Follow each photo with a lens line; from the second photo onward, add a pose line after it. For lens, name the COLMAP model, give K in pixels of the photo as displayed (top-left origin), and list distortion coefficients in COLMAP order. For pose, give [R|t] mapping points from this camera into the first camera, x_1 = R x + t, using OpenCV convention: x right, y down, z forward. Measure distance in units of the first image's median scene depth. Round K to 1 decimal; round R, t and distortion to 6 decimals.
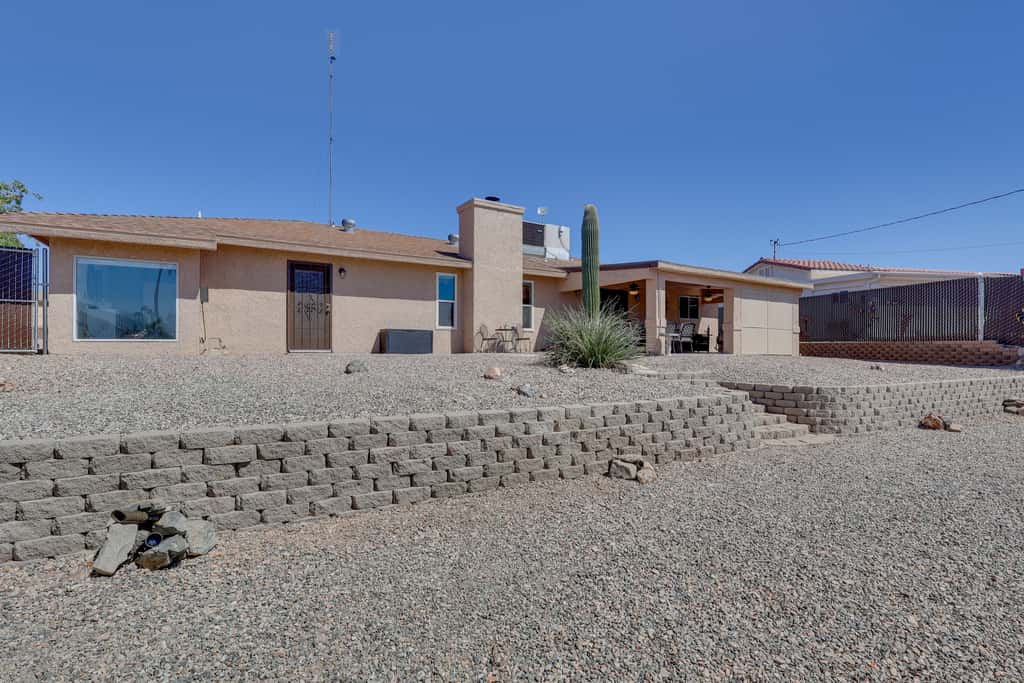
lens RADIAL K [[479.7, 0, 509.5], [0, 479.7, 345.4], [0, 0, 1]] dist [-0.000582, 0.002539]
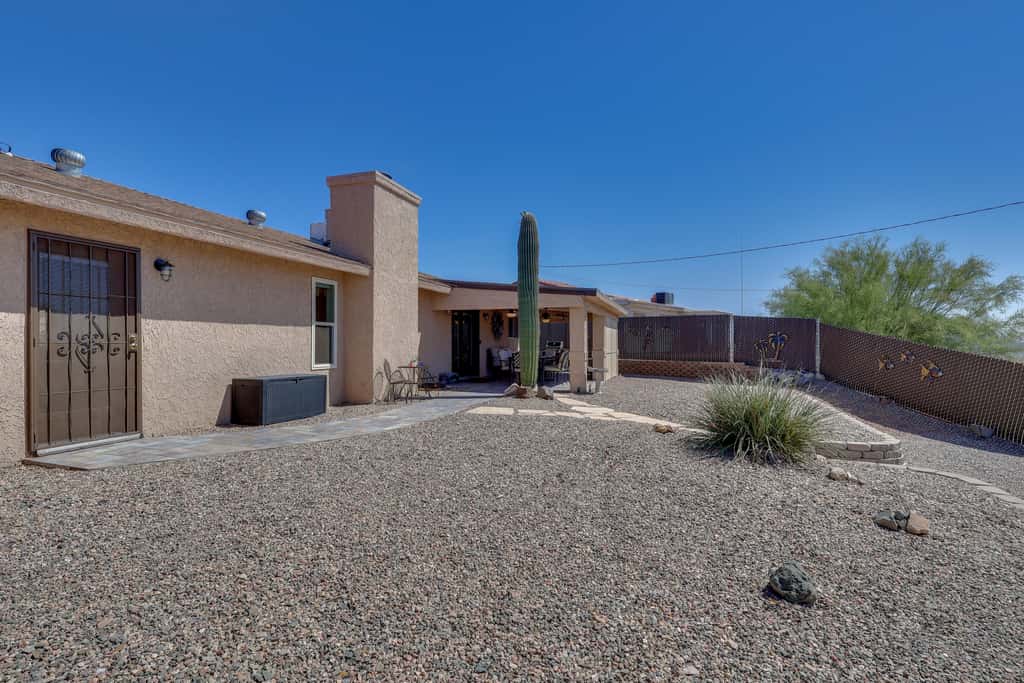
lens RADIAL K [[479.7, 0, 513.4], [0, 479.7, 339.0], [0, 0, 1]] dist [-0.000582, 0.002539]
pose [[0.774837, 0.003049, 0.632154, -0.342795], [0.001940, 0.999972, -0.007200, -0.068754], [-0.632158, 0.006806, 0.774809, 0.364122]]
